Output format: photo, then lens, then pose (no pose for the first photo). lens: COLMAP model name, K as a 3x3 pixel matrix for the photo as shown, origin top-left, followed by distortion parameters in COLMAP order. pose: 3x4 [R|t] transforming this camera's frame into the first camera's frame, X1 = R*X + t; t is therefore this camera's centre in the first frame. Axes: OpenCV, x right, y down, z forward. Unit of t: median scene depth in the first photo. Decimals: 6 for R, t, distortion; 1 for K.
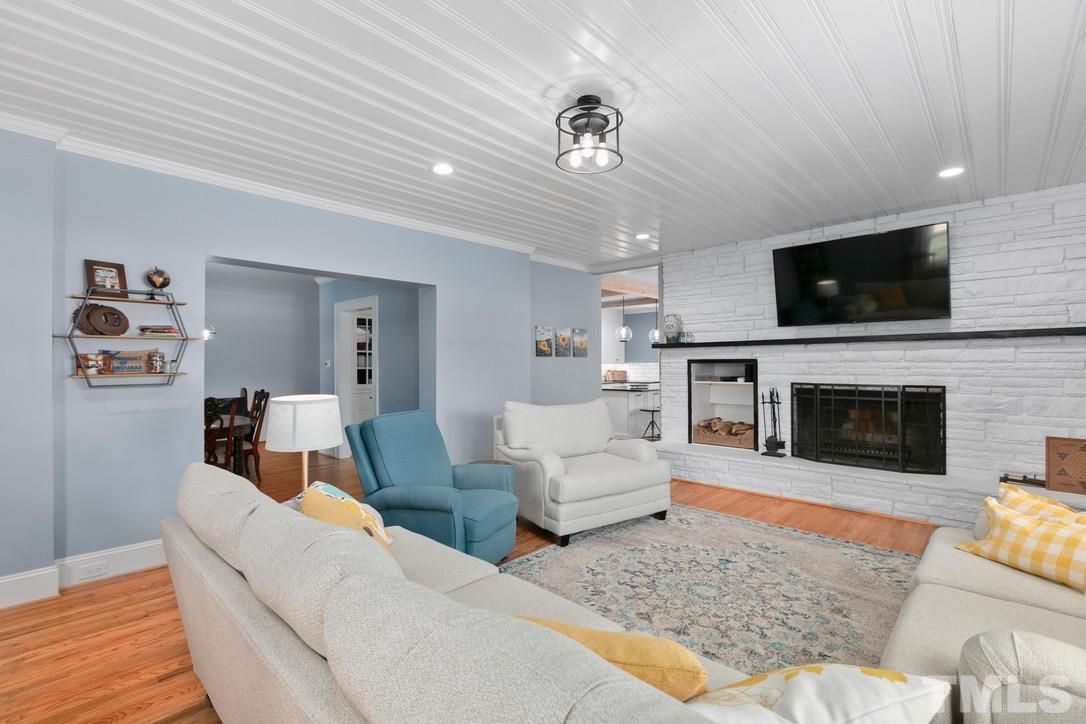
lens RADIAL K [[488.4, 0, 543.6], [0, 488.4, 361.7], [0, 0, 1]] dist [0.003780, 0.000313]
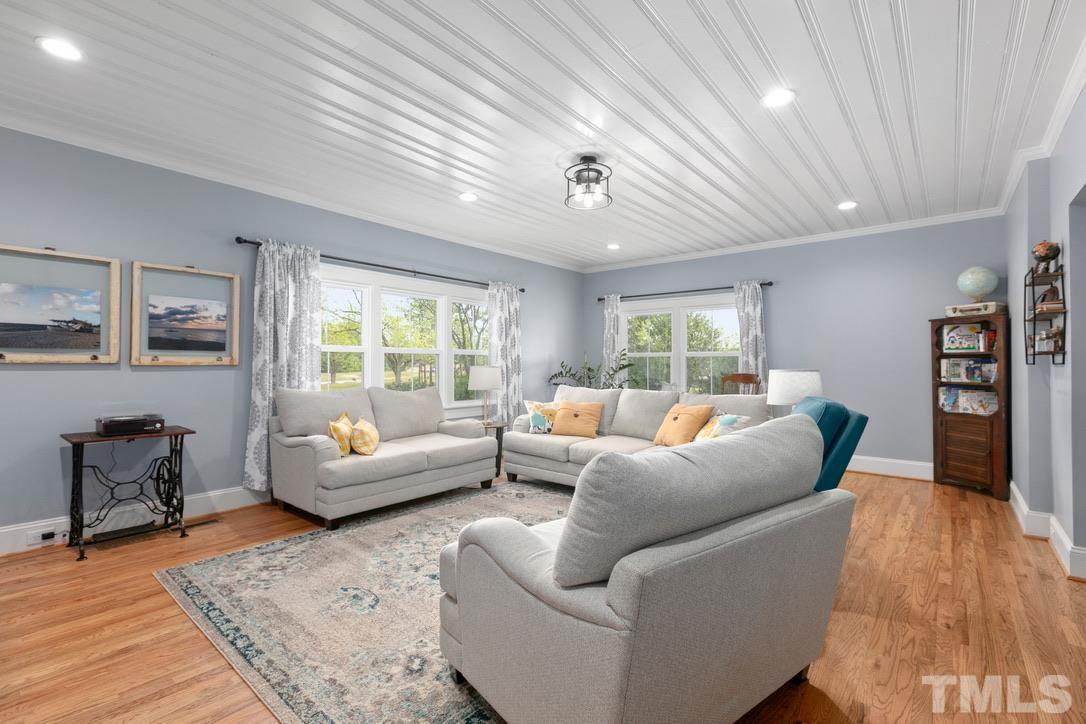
lens RADIAL K [[488.4, 0, 542.2], [0, 488.4, 360.0], [0, 0, 1]] dist [0.003780, 0.000313]
pose [[-0.998002, -0.000942, -0.063179, 0.252005], [-0.000261, 0.999942, -0.010774, 0.047069], [0.063185, -0.010736, -0.997944, 1.903207]]
